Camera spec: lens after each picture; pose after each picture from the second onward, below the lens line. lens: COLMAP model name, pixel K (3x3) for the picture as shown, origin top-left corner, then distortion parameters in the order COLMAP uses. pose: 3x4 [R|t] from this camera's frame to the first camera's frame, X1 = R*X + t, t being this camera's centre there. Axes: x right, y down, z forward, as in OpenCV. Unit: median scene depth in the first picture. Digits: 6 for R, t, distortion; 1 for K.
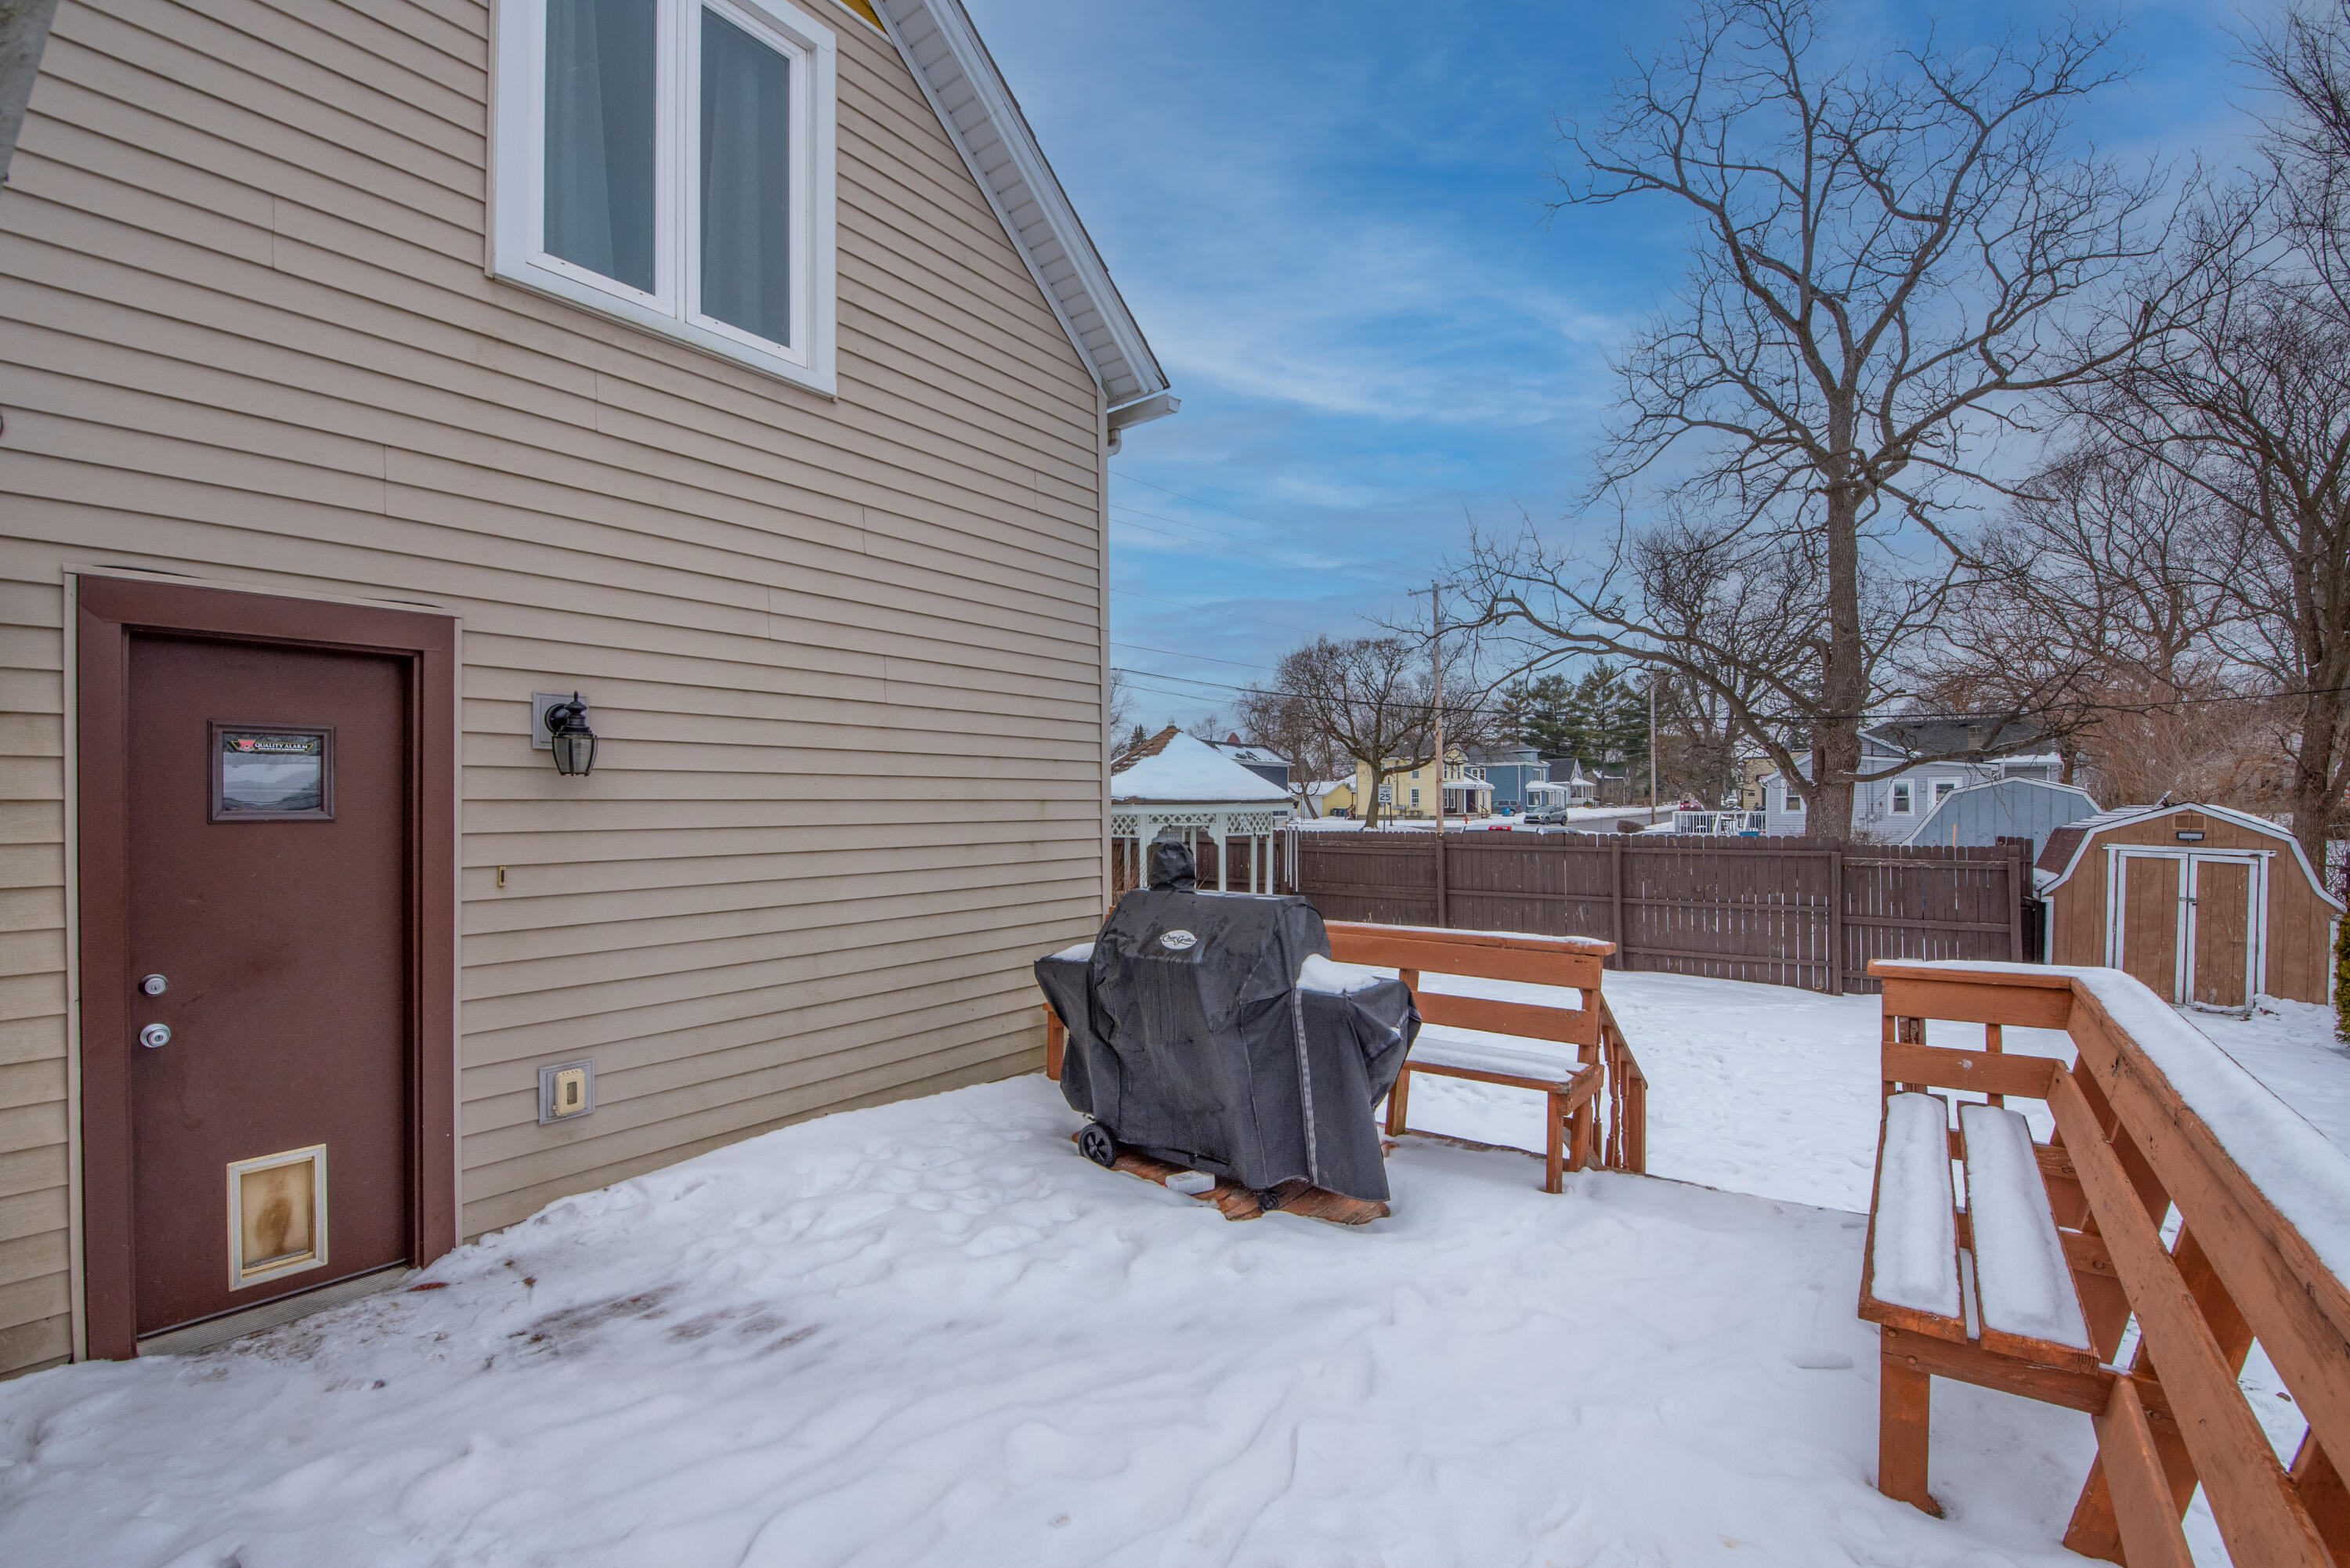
lens RADIAL K [[1035.1, 0, 1180.6], [0, 1035.1, 800.7], [0, 0, 1]] dist [-0.017521, -0.001647]
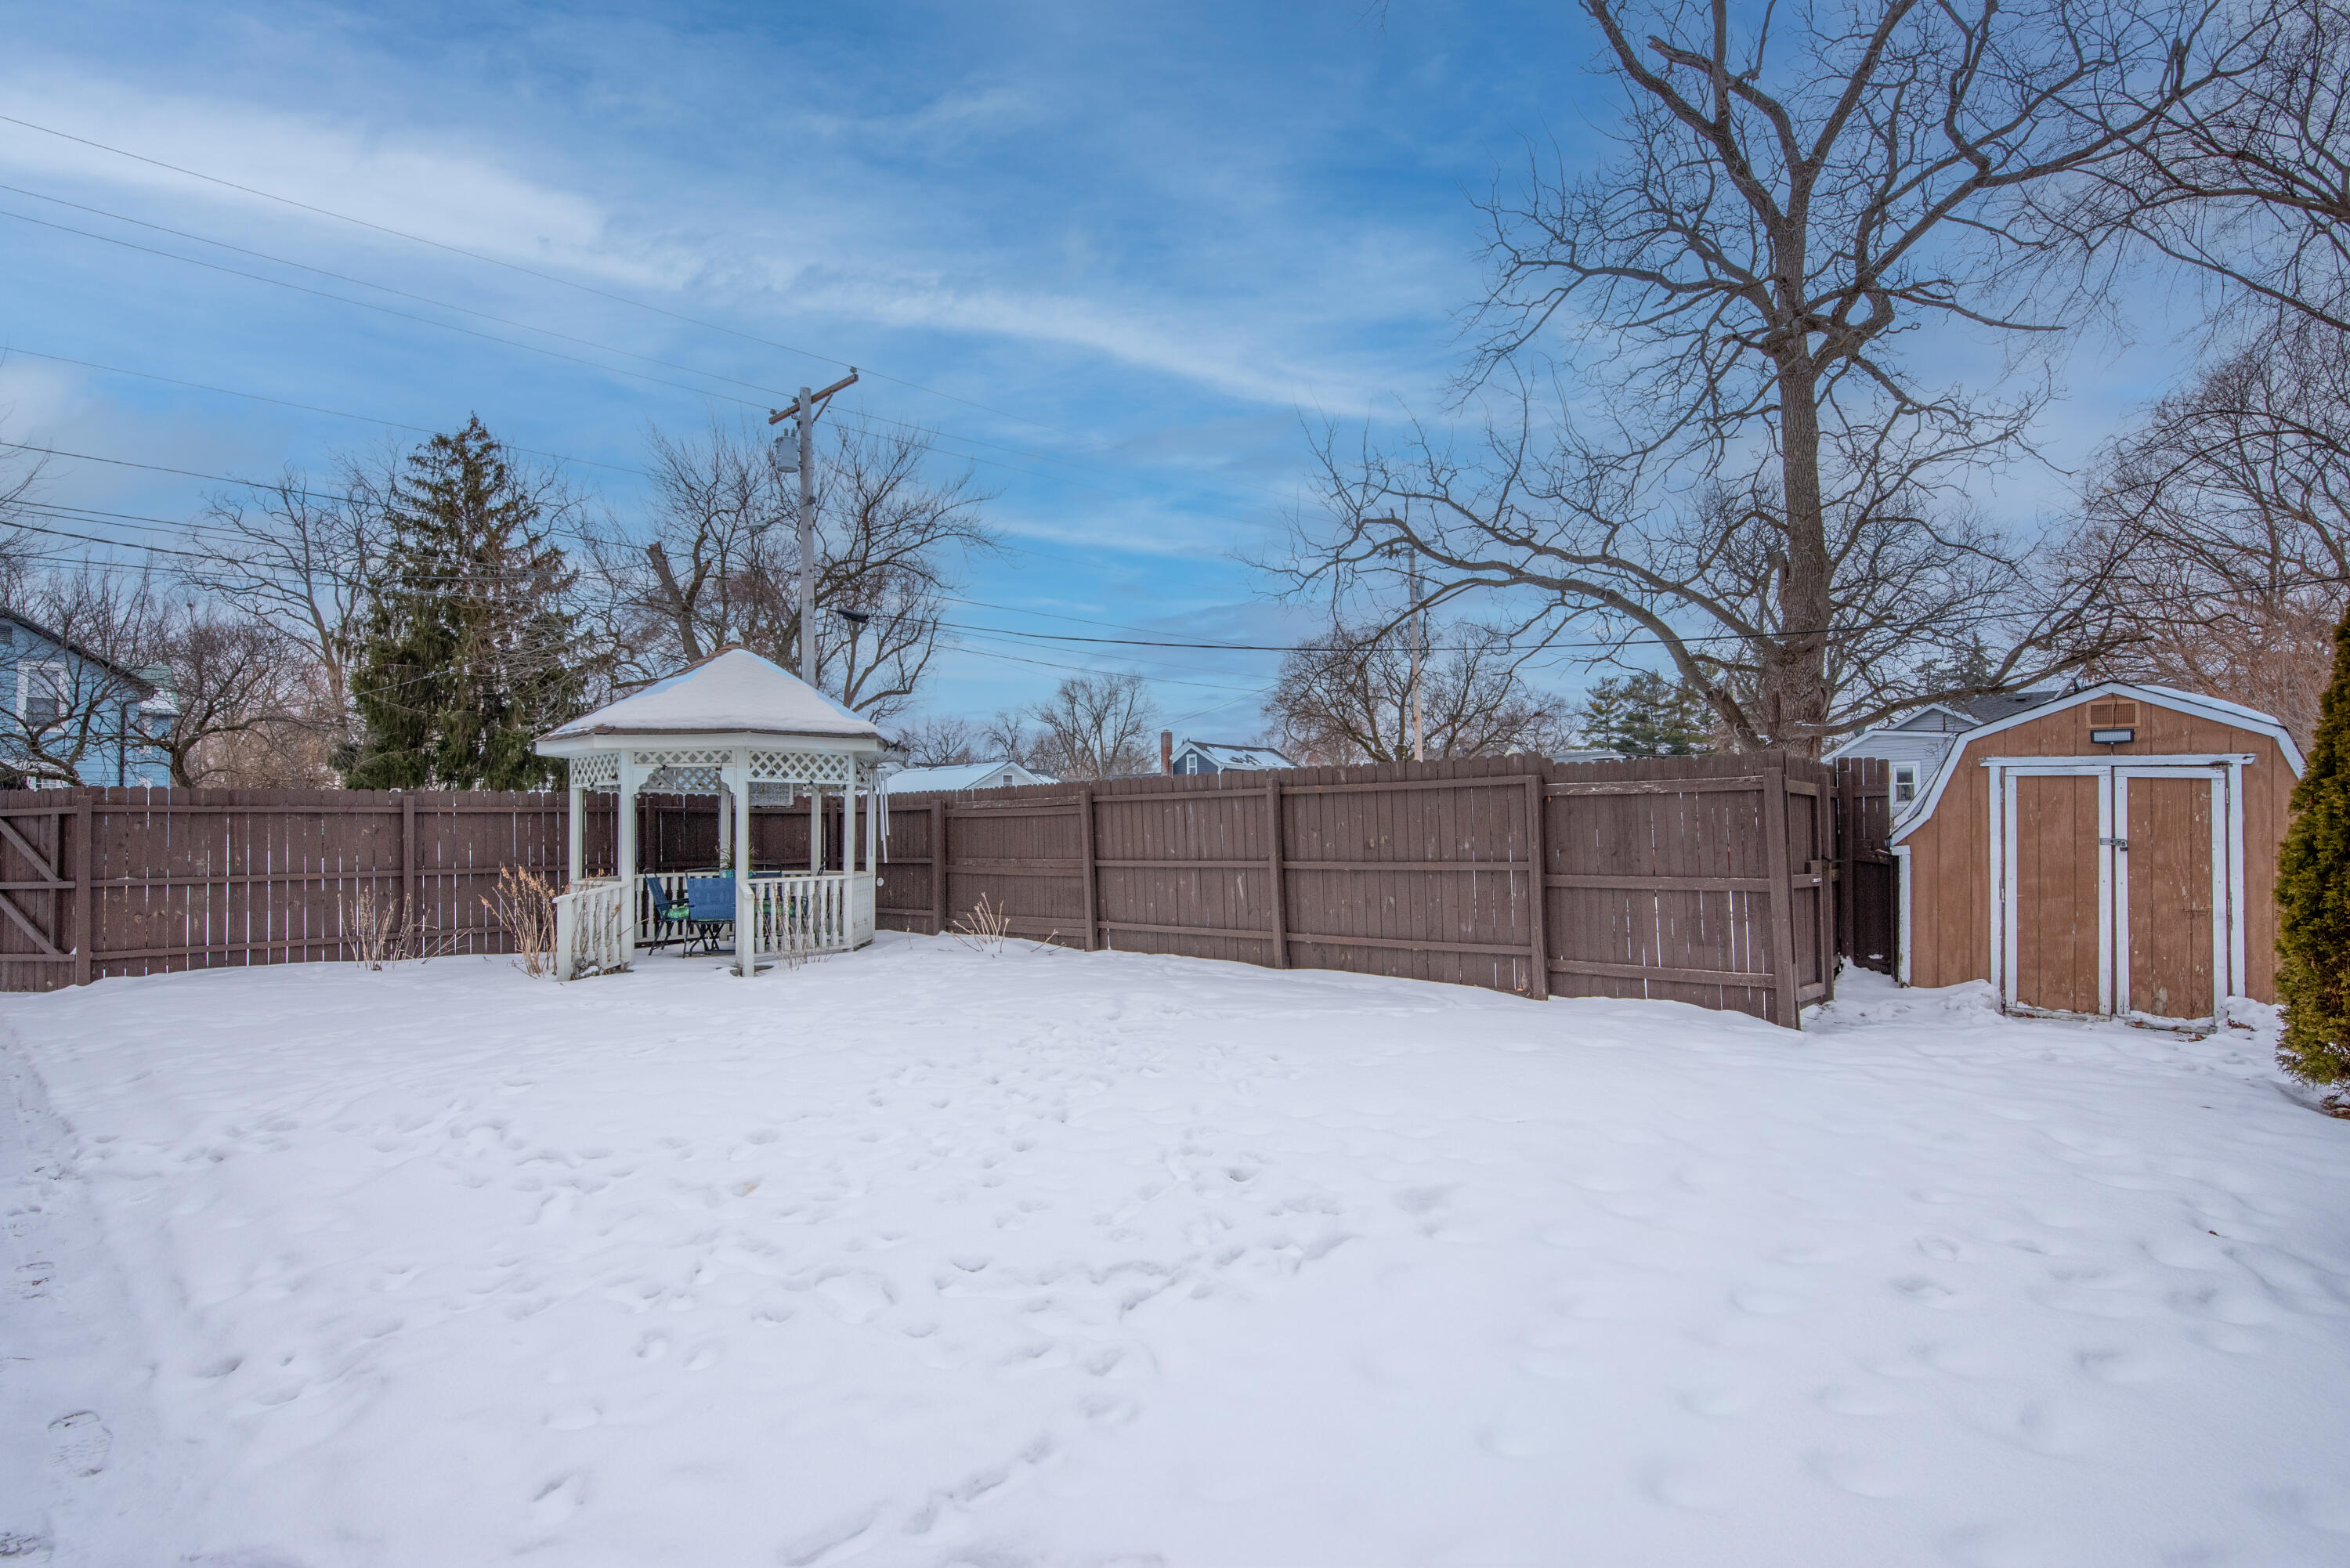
lens RADIAL K [[1146.7, 0, 1168.6], [0, 1146.7, 783.2], [0, 0, 1]] dist [0.005966, -0.008339]
pose [[0.997903, -0.011341, -0.063724, 0.402290], [0.009080, 0.999323, -0.035663, 0.069339], [0.064086, 0.035010, 0.997330, 0.238573]]
